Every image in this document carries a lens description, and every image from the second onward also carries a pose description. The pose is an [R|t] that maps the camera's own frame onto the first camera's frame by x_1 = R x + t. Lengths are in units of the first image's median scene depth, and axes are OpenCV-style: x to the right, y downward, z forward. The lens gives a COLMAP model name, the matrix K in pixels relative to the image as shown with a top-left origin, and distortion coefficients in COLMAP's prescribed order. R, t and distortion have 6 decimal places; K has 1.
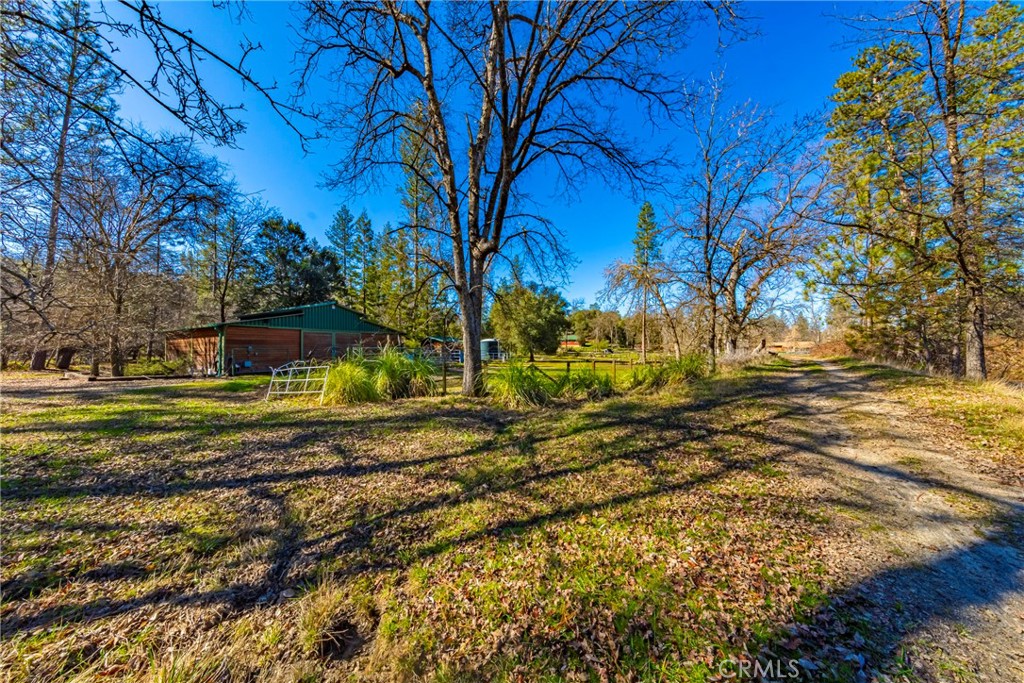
lens RADIAL K [[323.7, 0, 517.2], [0, 323.7, 342.3], [0, 0, 1]] dist [0.007734, -0.000014]
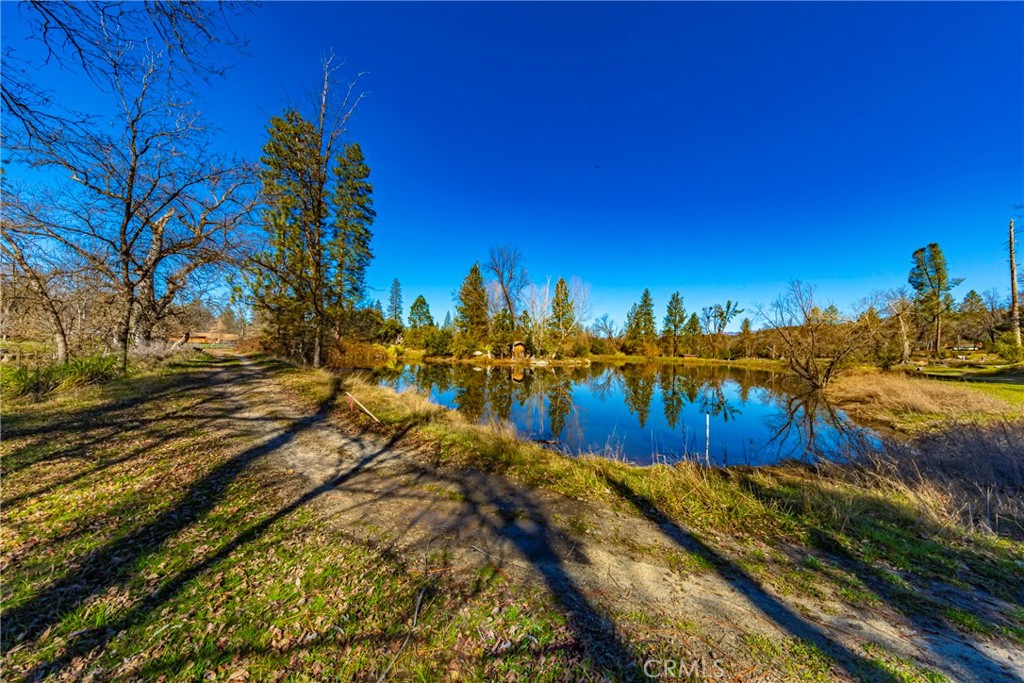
lens RADIAL K [[323.7, 0, 517.0], [0, 323.7, 345.0], [0, 0, 1]] dist [0.007734, -0.000014]
pose [[0.123148, 0.027485, 0.992008, -0.341425], [-0.064874, 0.997701, -0.019590, -0.061436], [-0.990266, -0.061943, 0.124648, -0.395268]]
